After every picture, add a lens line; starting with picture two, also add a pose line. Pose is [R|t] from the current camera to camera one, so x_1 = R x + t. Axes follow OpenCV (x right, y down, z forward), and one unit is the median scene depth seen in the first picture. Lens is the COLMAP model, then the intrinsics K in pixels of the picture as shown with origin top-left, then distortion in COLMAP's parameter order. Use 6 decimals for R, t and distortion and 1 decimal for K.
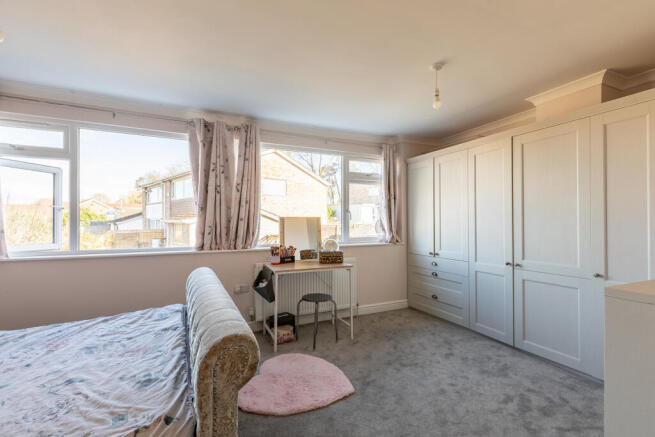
lens RADIAL K [[299.1, 0, 336.6], [0, 299.1, 217.9], [0, 0, 1]] dist [0.004080, 0.000148]
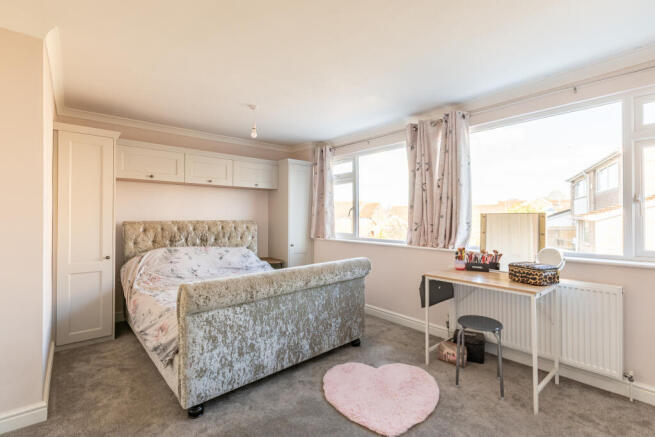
lens RADIAL K [[299.1, 0, 333.5], [0, 299.1, 214.0], [0, 0, 1]] dist [0.004080, 0.000148]
pose [[0.276417, -0.010205, -0.960984, 0.497215], [0.009365, 0.999925, -0.007925, 0.001178], [0.960992, -0.006809, 0.276492, 0.415478]]
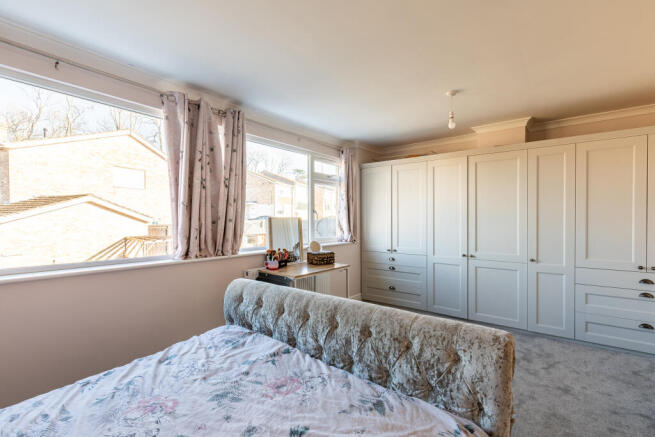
lens RADIAL K [[299.1, 0, 332.4], [0, 299.1, 219.9], [0, 0, 1]] dist [0.004080, 0.000148]
pose [[0.893178, 0.001311, 0.449702, -0.445953], [-0.007474, 0.999901, 0.011929, -0.008361], [-0.449642, -0.014016, 0.893099, 0.103027]]
